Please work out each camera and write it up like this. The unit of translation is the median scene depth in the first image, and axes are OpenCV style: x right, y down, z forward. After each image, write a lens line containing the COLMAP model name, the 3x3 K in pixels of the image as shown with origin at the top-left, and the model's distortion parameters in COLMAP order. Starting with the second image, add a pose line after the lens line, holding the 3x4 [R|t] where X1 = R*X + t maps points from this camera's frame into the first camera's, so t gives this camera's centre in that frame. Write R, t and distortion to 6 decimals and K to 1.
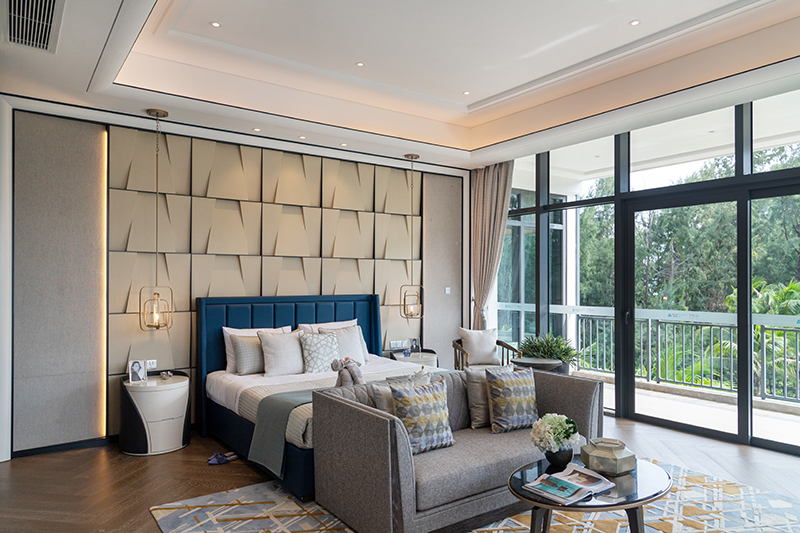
lens RADIAL K [[542.2, 0, 400.0], [0, 542.2, 266.5], [0, 0, 1]] dist [0.000166, 0.000078]
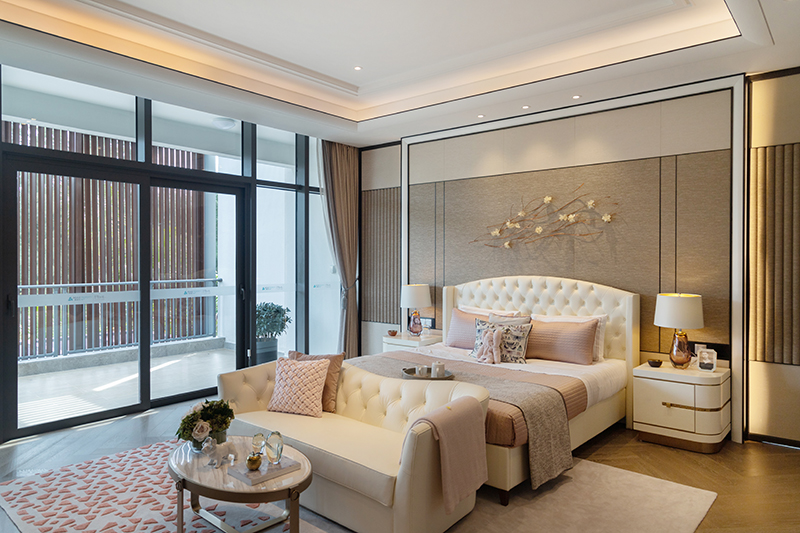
lens RADIAL K [[542.2, 0, 400.0], [0, 542.2, 266.5], [0, 0, 1]] dist [0.000166, 0.000078]
pose [[-0.266227, -0.010600, 0.963852, -0.542982], [-0.021933, 0.999747, 0.004937, 0.023212], [-0.963661, -0.019826, -0.266392, 0.793357]]
